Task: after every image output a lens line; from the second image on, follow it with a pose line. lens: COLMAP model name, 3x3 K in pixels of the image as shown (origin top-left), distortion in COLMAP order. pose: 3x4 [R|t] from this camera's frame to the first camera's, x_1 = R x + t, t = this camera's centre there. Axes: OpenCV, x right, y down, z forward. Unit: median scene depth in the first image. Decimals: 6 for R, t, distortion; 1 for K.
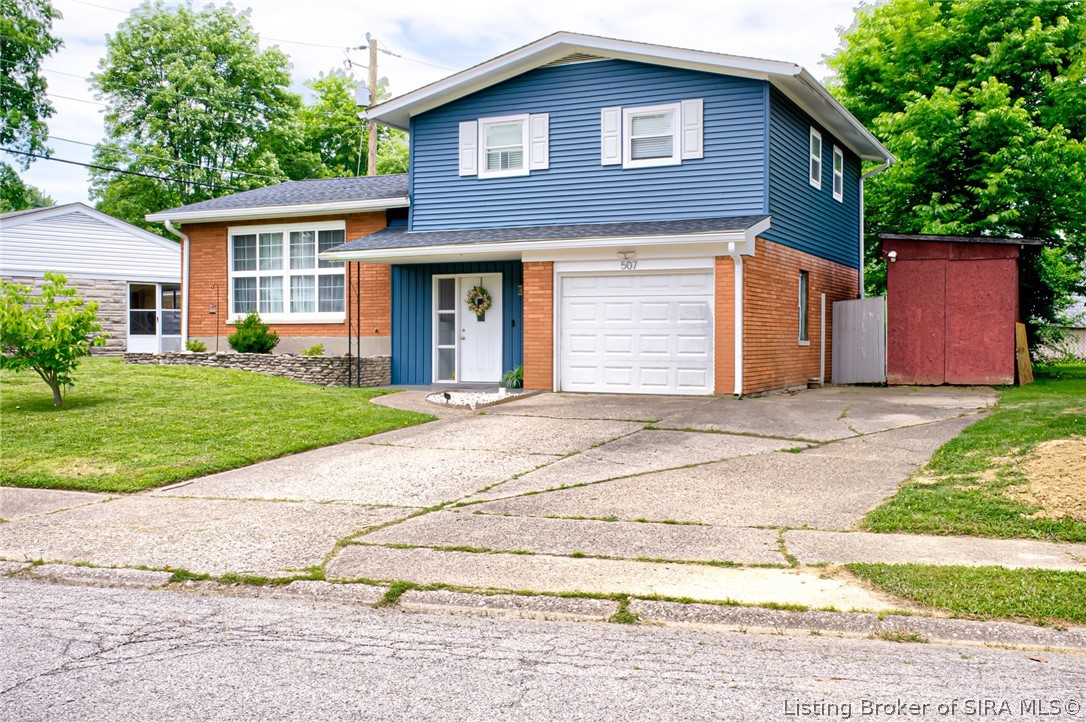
lens RADIAL K [[1110.2, 0, 543.2], [0, 1110.2, 346.3], [0, 0, 1]] dist [0.002286, 0.014624]
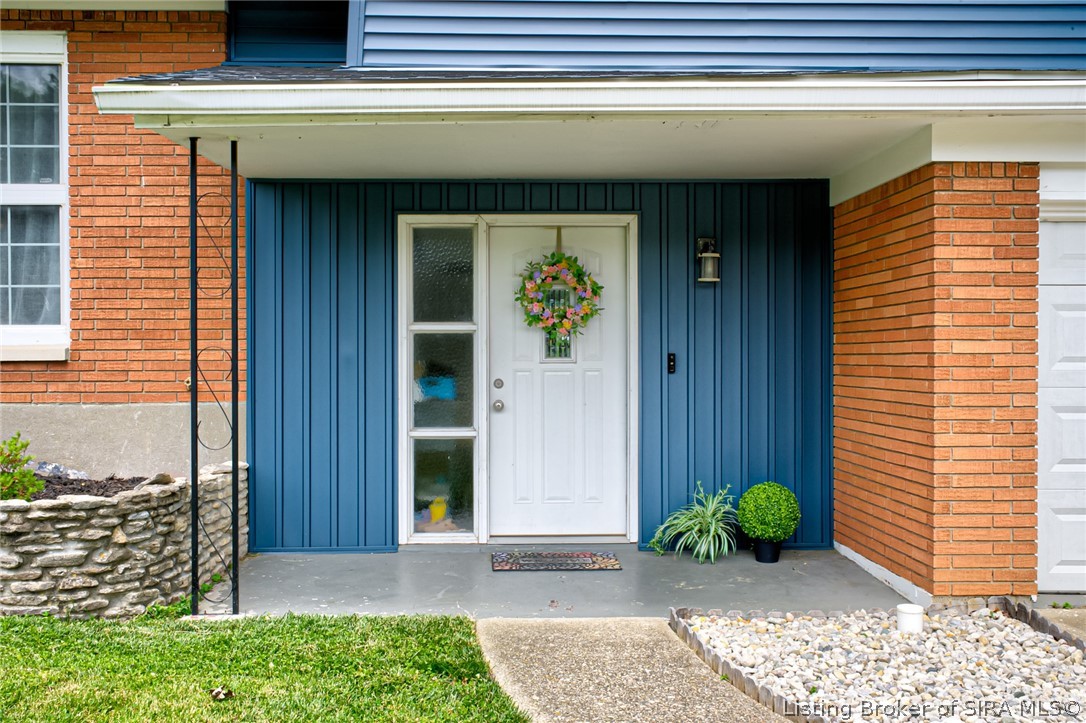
lens RADIAL K [[1110.2, 0, 543.2], [0, 1110.2, 346.8], [0, 0, 1]] dist [0.002286, 0.014624]
pose [[0.885441, -0.000840, 0.464750, -0.224685], [0.005836, 0.999940, -0.009312, -0.023058], [-0.464715, 0.010957, 0.885393, 0.722964]]
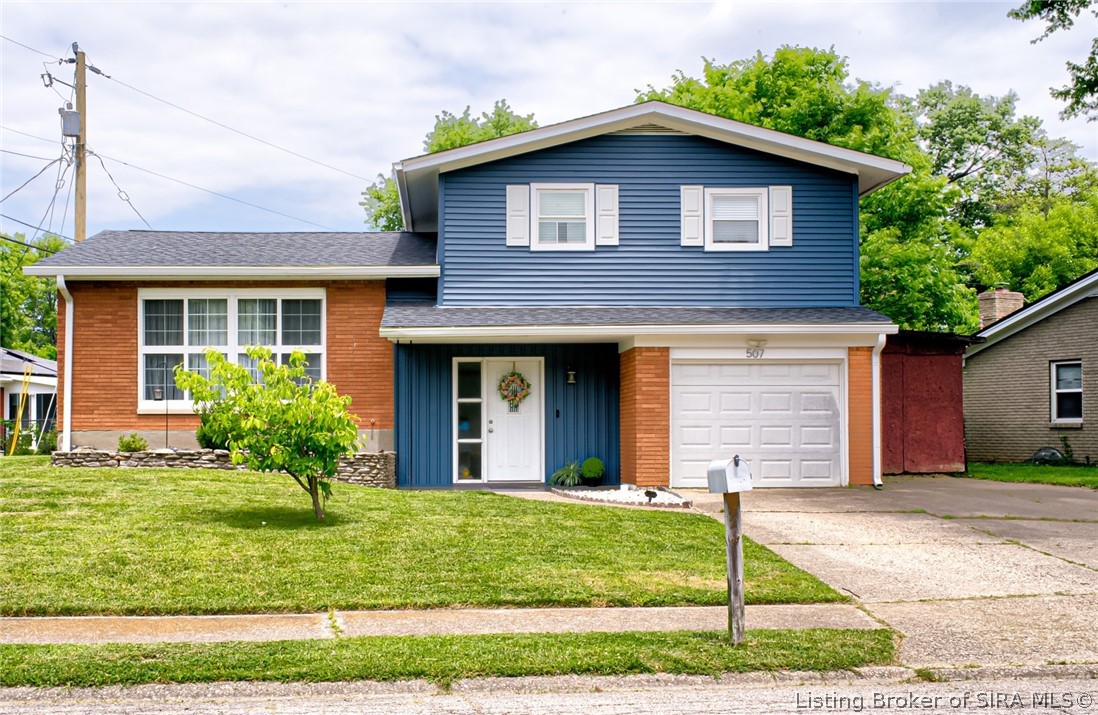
lens RADIAL K [[1293.0, 0, 494.5], [0, 1293.0, 408.9], [0, 0, 1]] dist [0.004522, -0.002250]
pose [[0.878265, 0.003638, 0.478161, -0.576046], [0.008492, 0.999695, -0.023202, -0.000973], [-0.478099, 0.024438, 0.877966, 0.112173]]
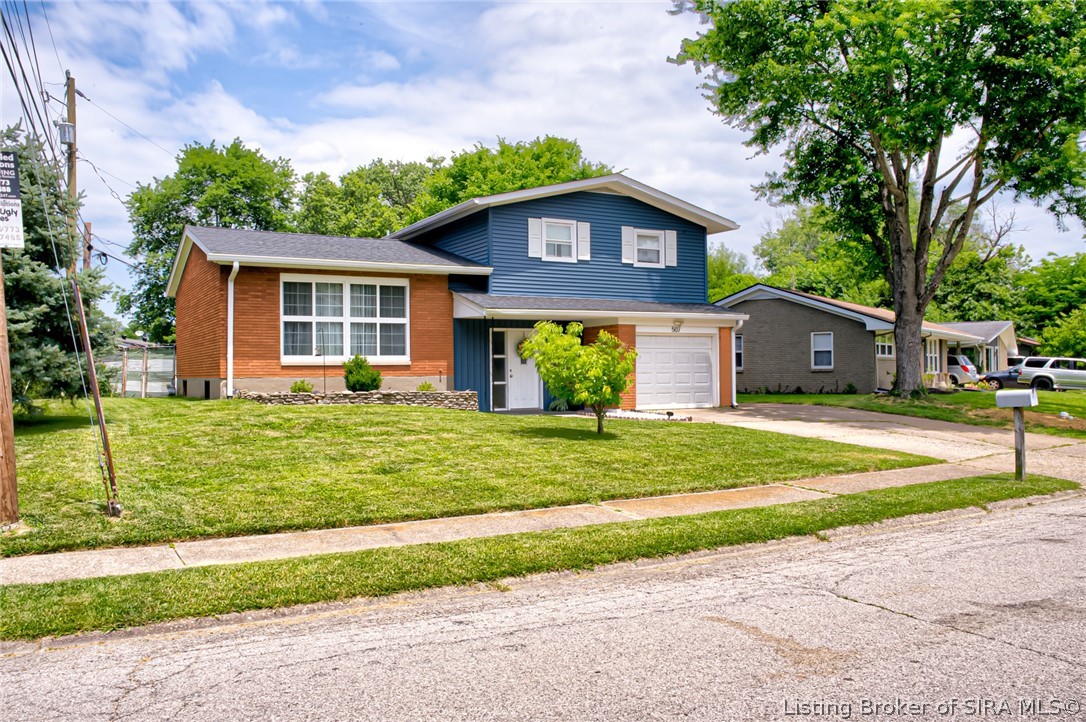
lens RADIAL K [[877.5, 0, 543.0], [0, 877.5, 361.0], [0, 0, 1]] dist [-0.032920, 0.004260]
pose [[0.562835, 0.004329, 0.826558, -0.960036], [0.015727, 0.999749, -0.015945, -0.008668], [-0.826420, 0.021974, 0.562625, 0.387338]]
